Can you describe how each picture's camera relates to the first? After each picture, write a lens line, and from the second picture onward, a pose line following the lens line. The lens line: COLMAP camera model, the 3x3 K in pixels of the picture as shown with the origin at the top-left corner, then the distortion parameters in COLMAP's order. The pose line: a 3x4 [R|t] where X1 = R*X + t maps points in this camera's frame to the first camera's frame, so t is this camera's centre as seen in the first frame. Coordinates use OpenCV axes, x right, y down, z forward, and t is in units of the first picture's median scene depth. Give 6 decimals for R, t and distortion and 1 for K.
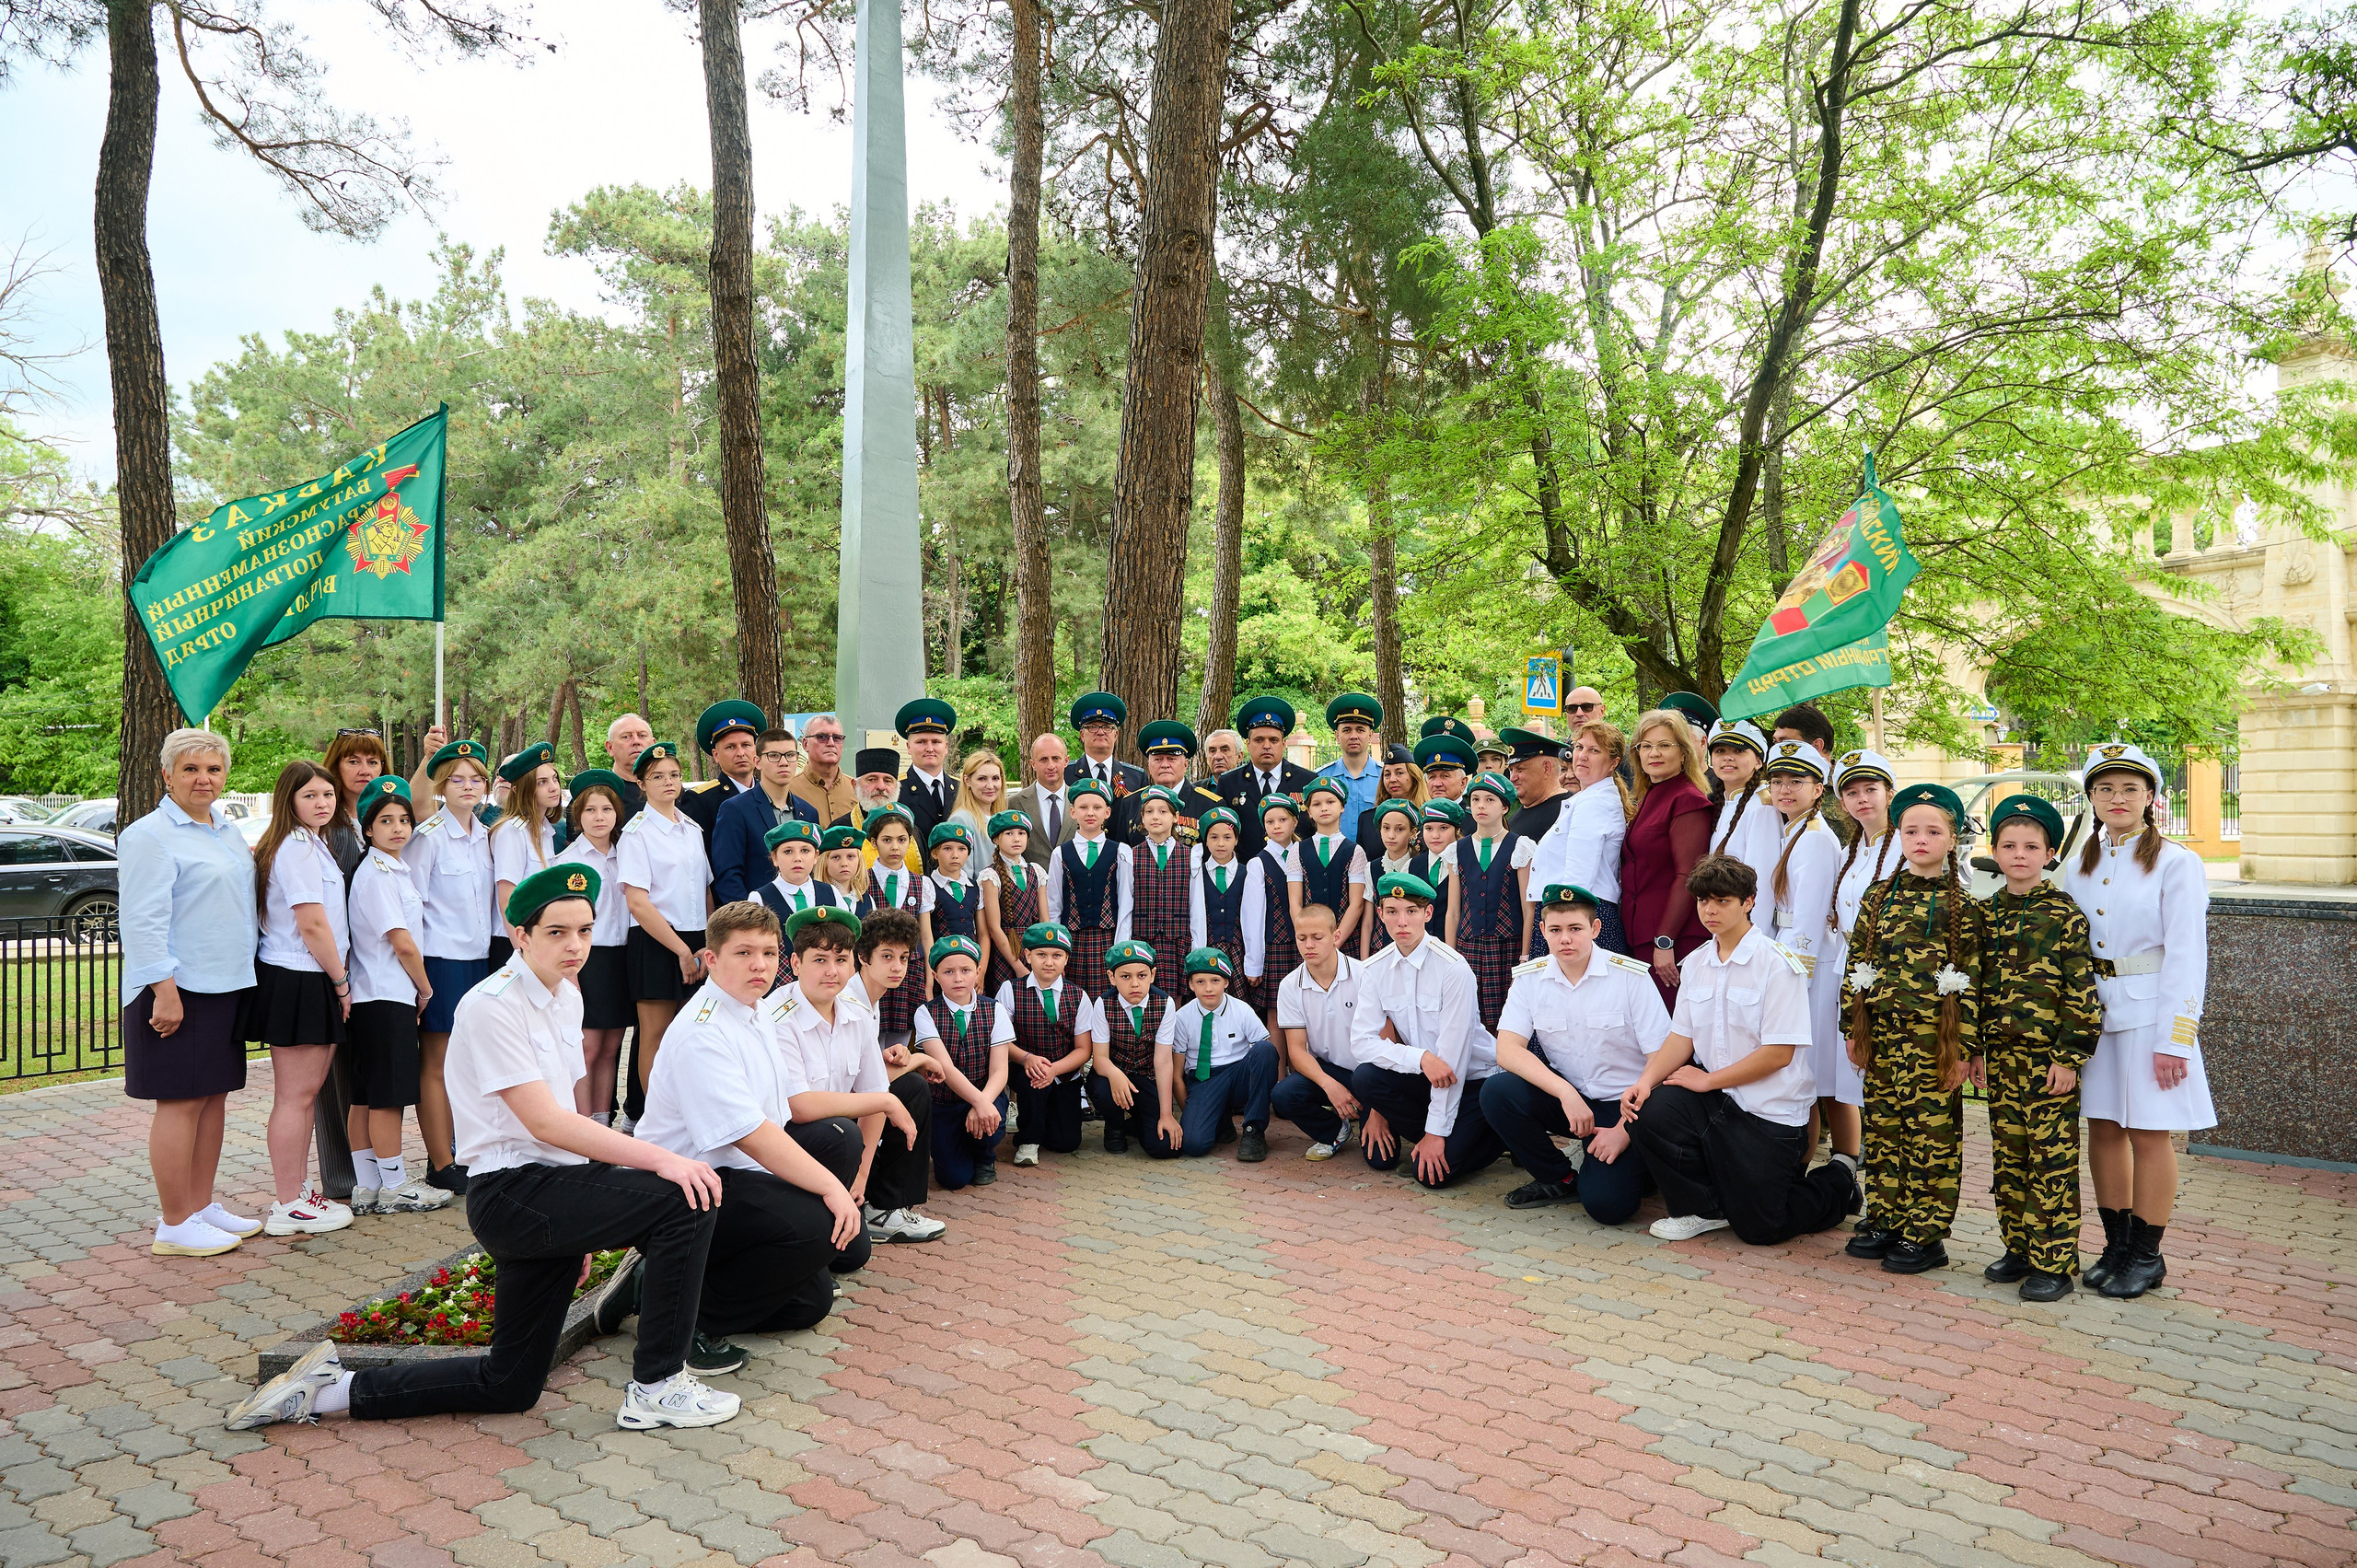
lens RADIAL K [[1541.4, 0, 1179.6], [0, 1541.4, 786.0], [0, 0, 1]] dist [0.000325, -0.003842]
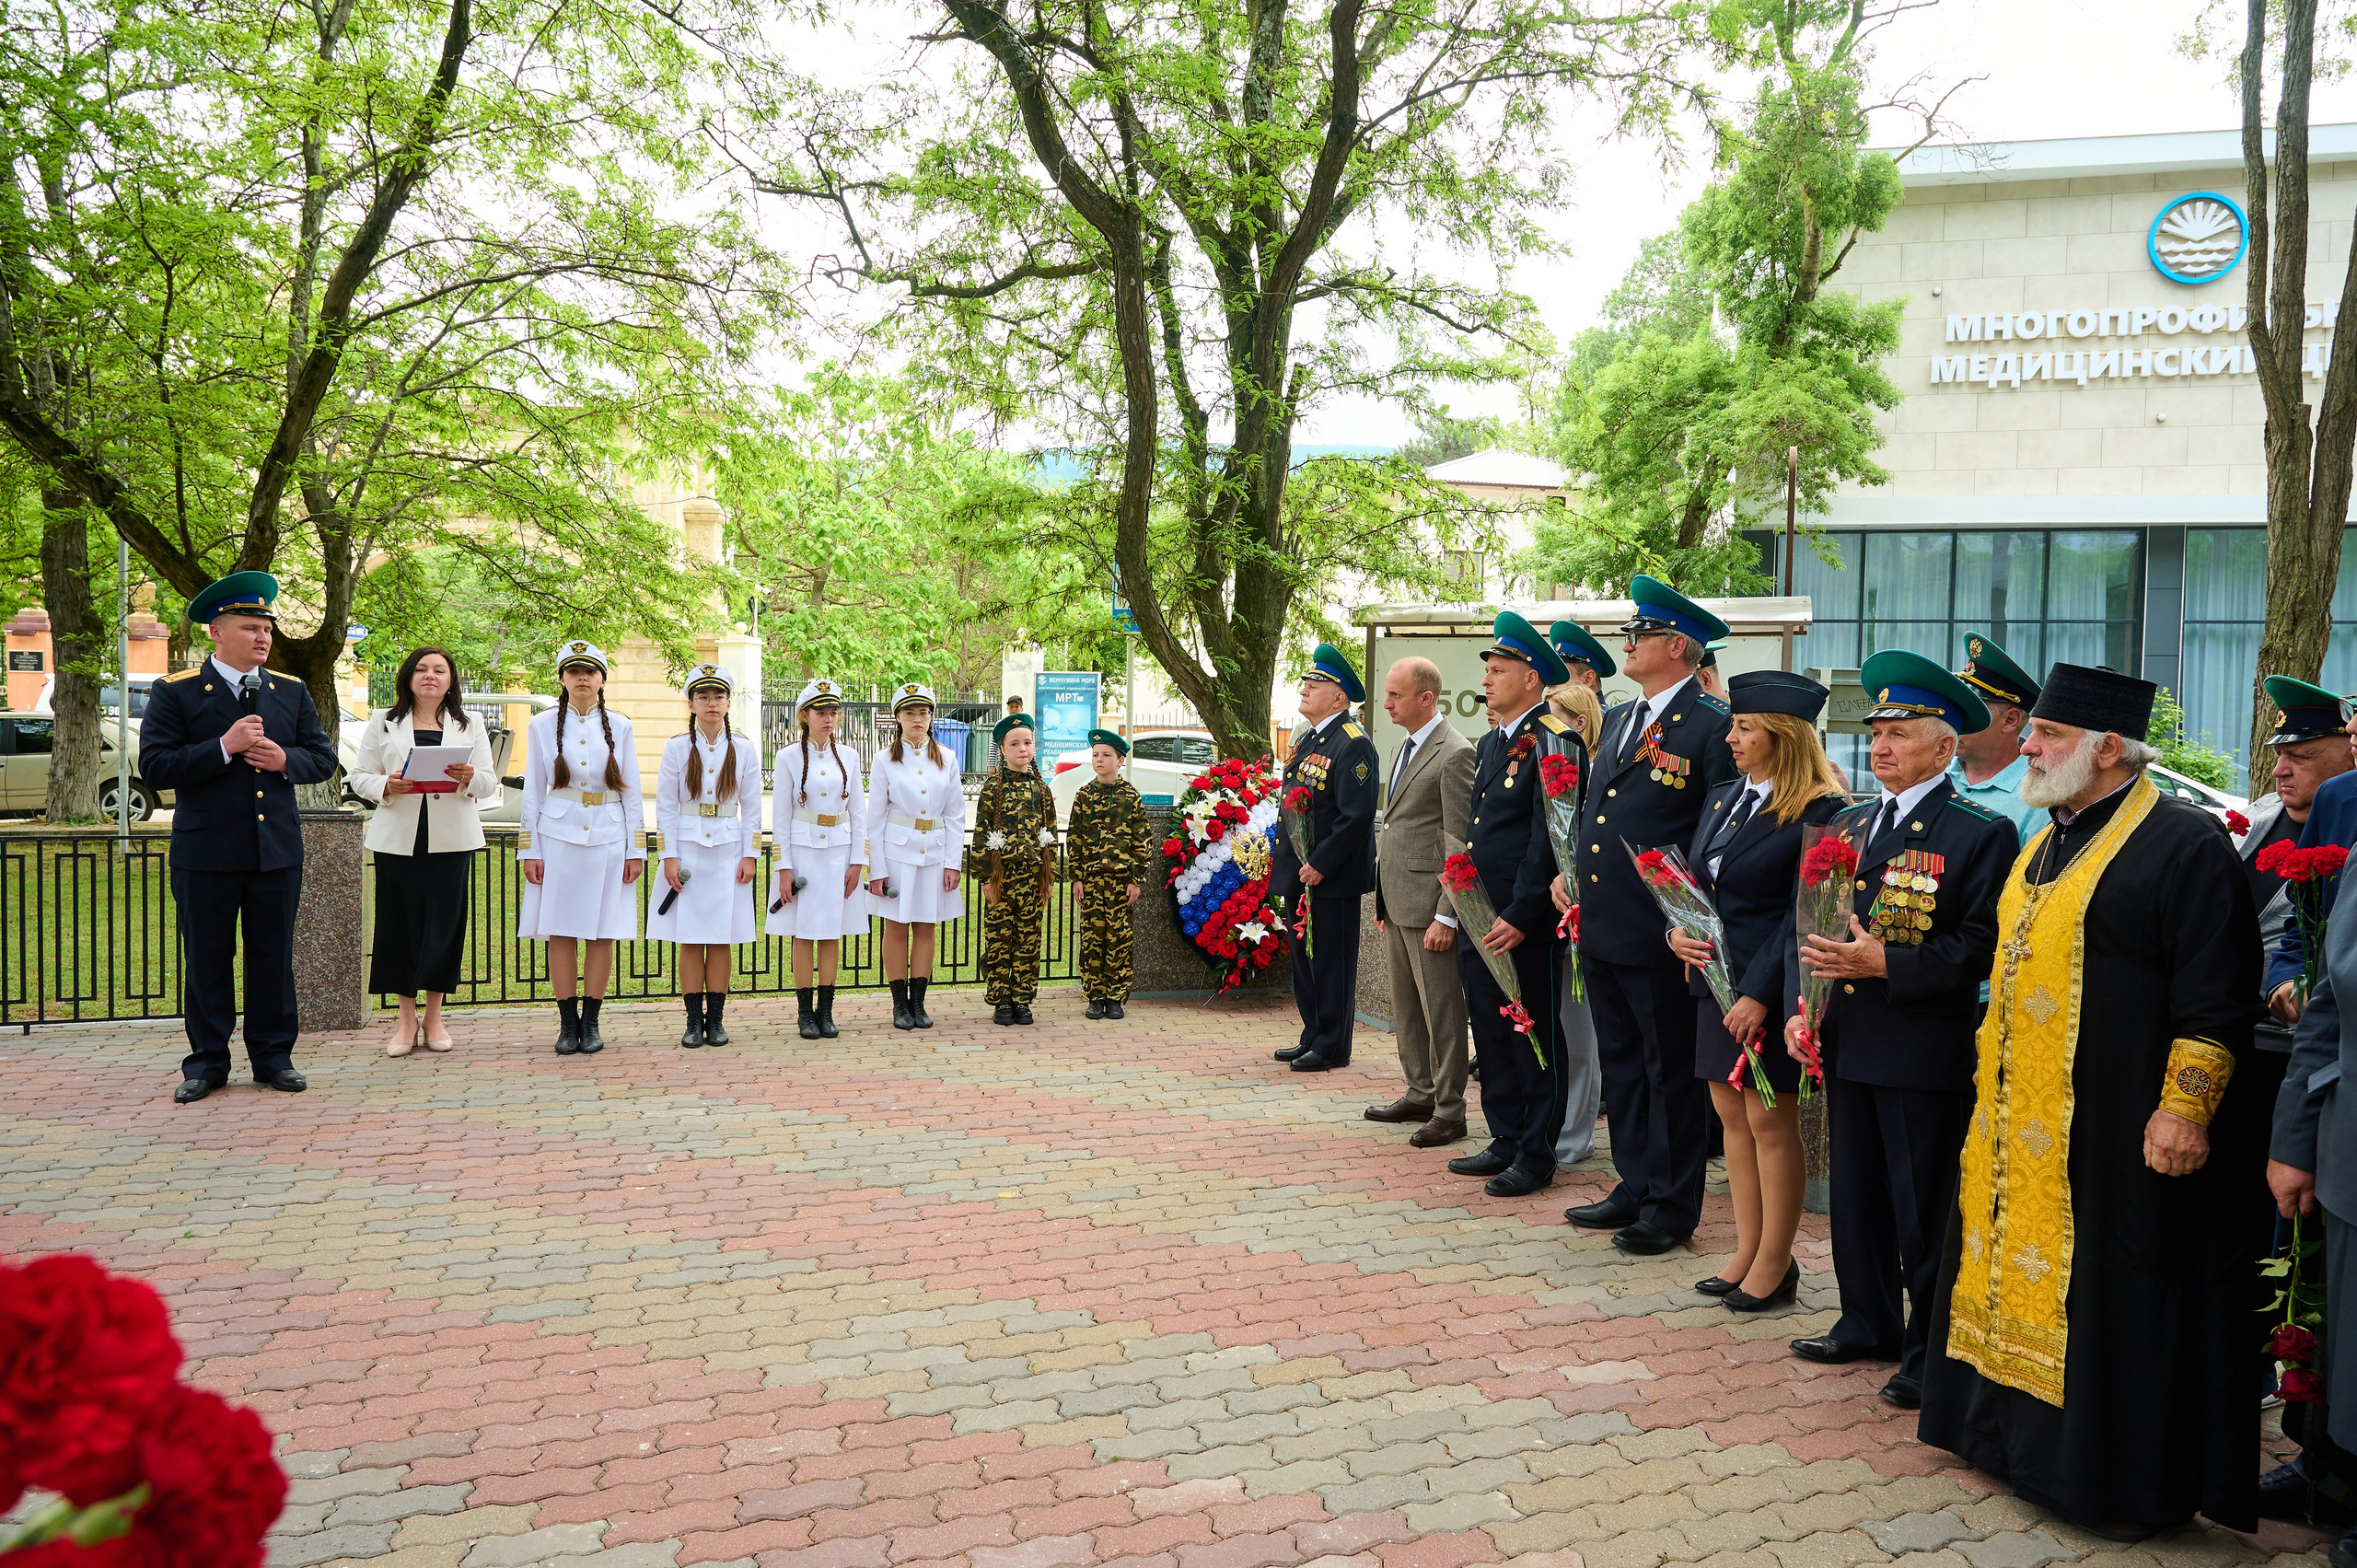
lens RADIAL K [[1541.4, 0, 1179.6], [0, 1541.4, 786.0], [0, 0, 1]] dist [0.000325, -0.003842]
pose [[0.480261, -0.015257, 0.876993, -0.182862], [-0.031178, 0.998920, 0.034452, 0.003545], [-0.876571, -0.043889, 0.479267, 0.128183]]
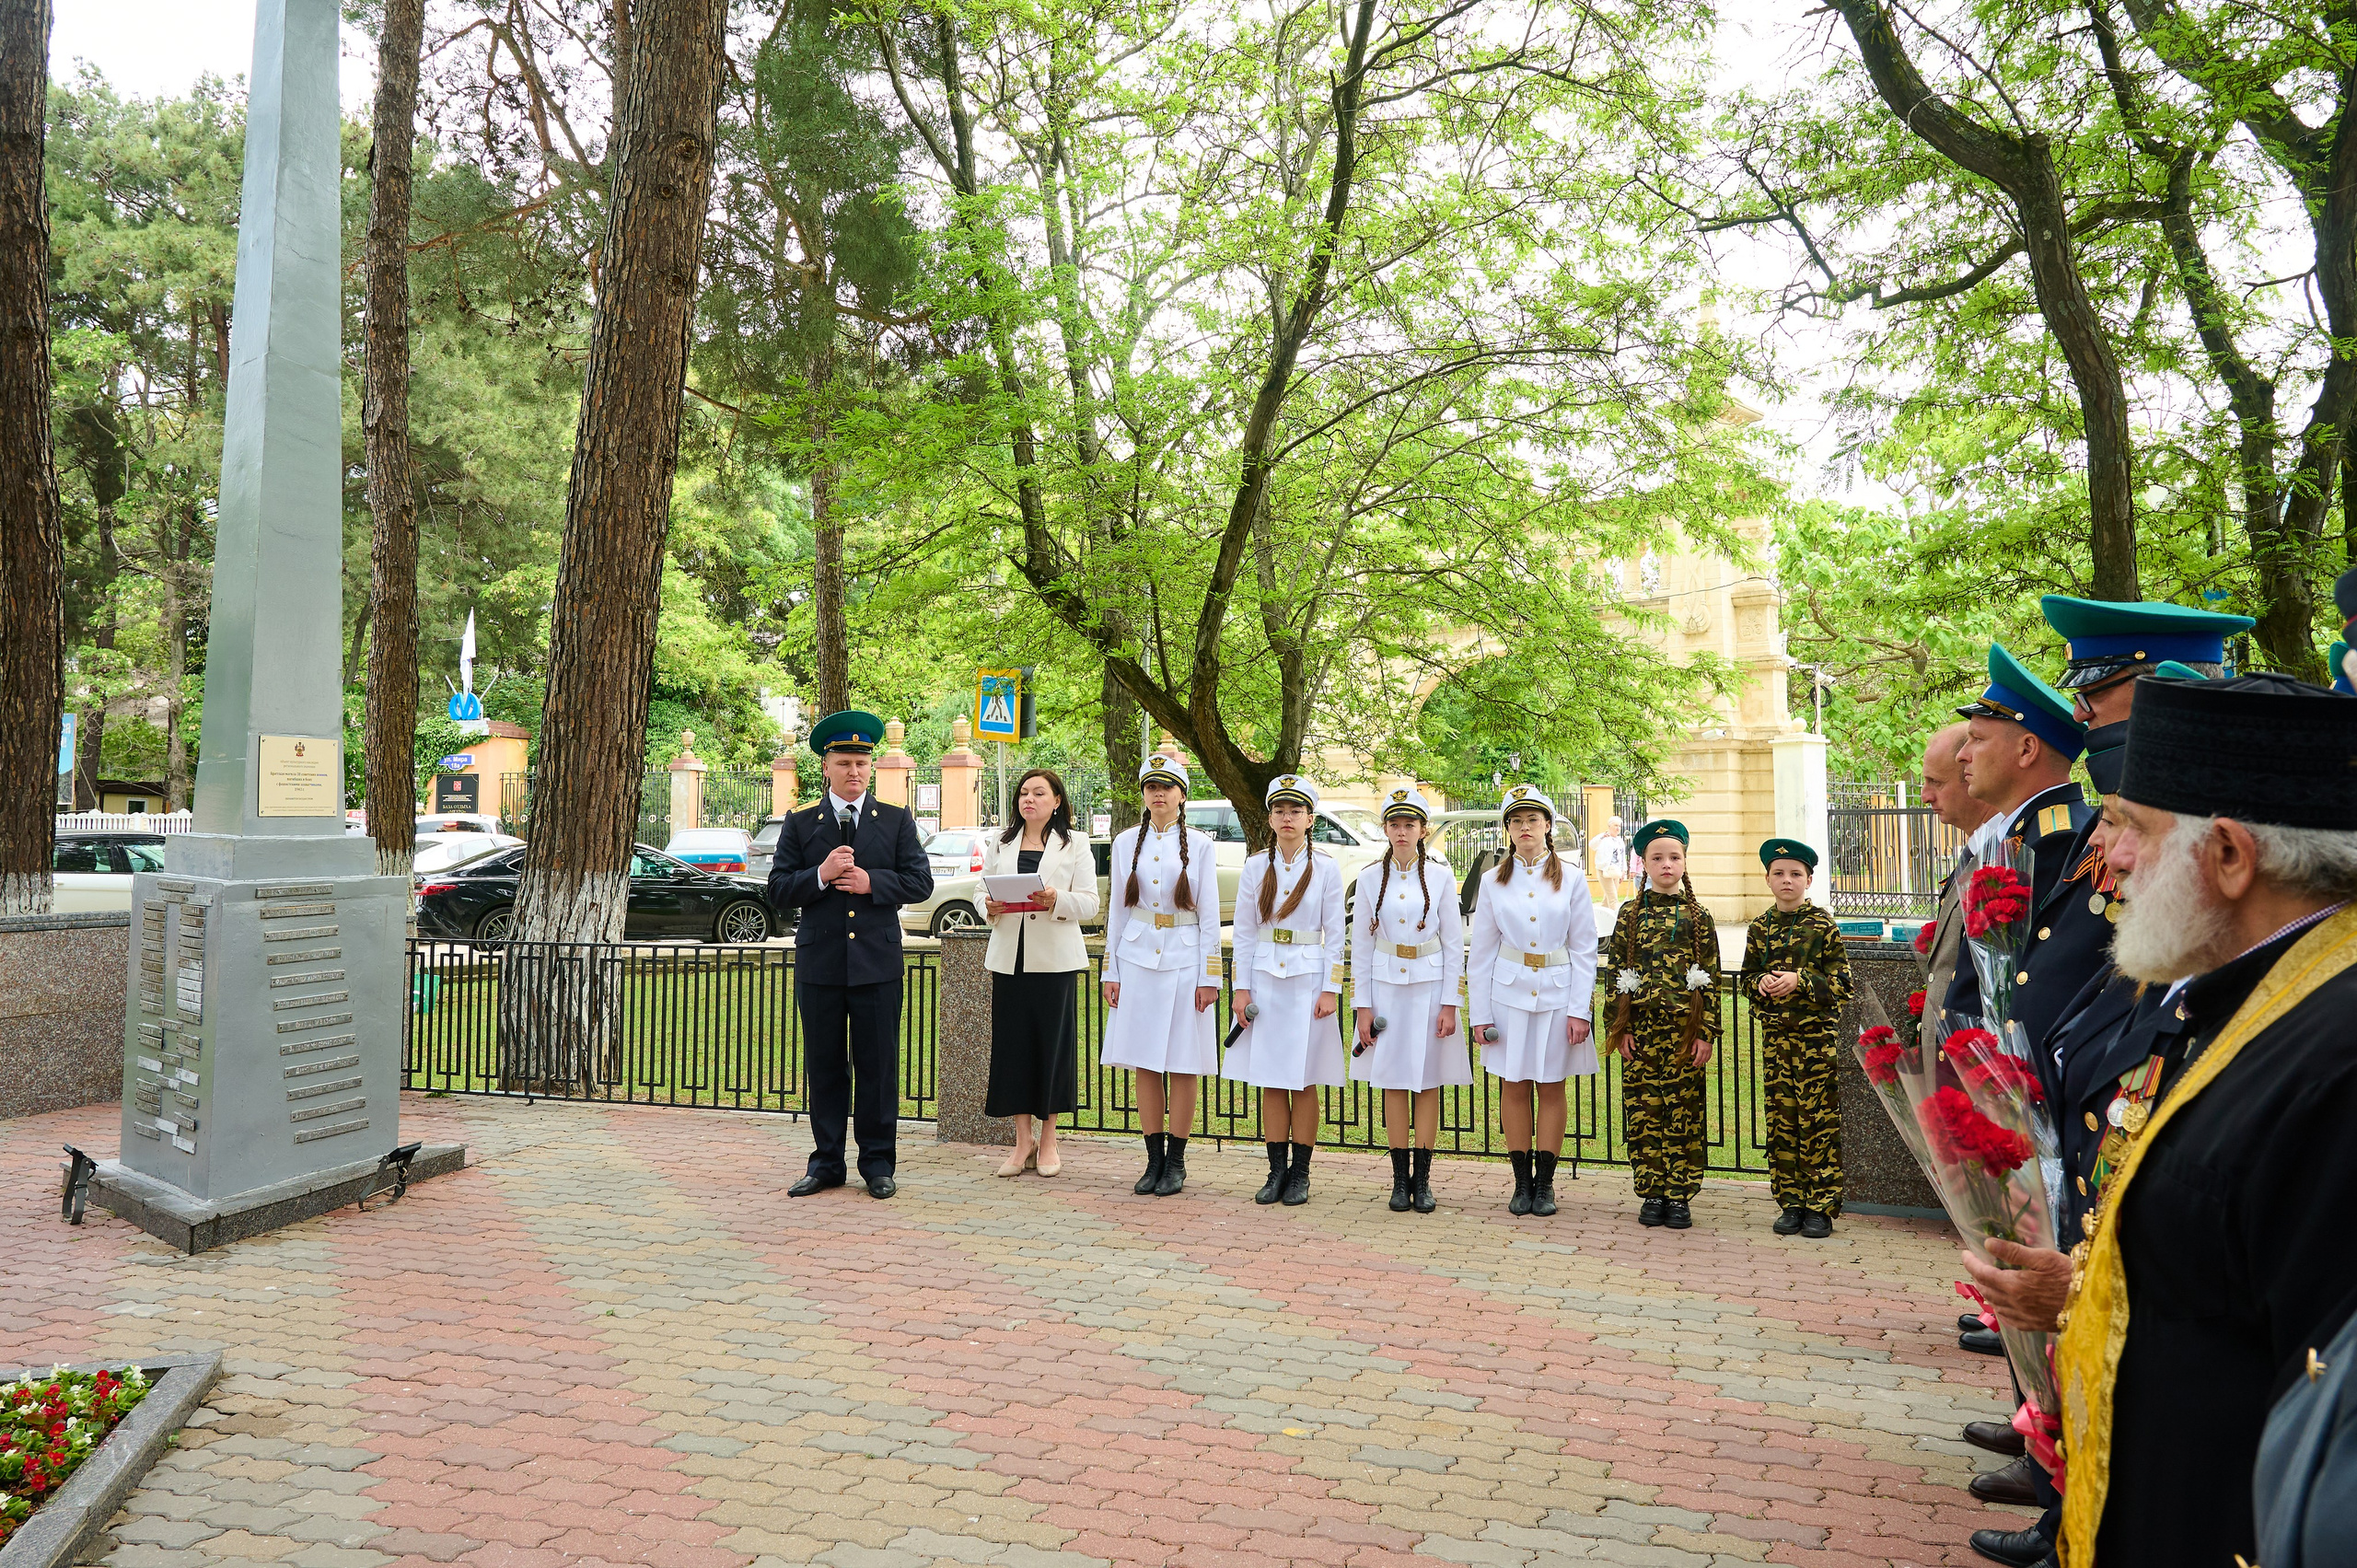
lens RADIAL K [[1737.7, 0, 1137.8], [0, 1737.7, 719.9], [0, 0, 1]] dist [0.013232, 0.004162]
pose [[0.938879, 0.029113, 0.343014, -0.052012], [-0.009477, 0.998226, -0.058783, 0.000637], [-0.344117, 0.051939, 0.937489, 0.046324]]
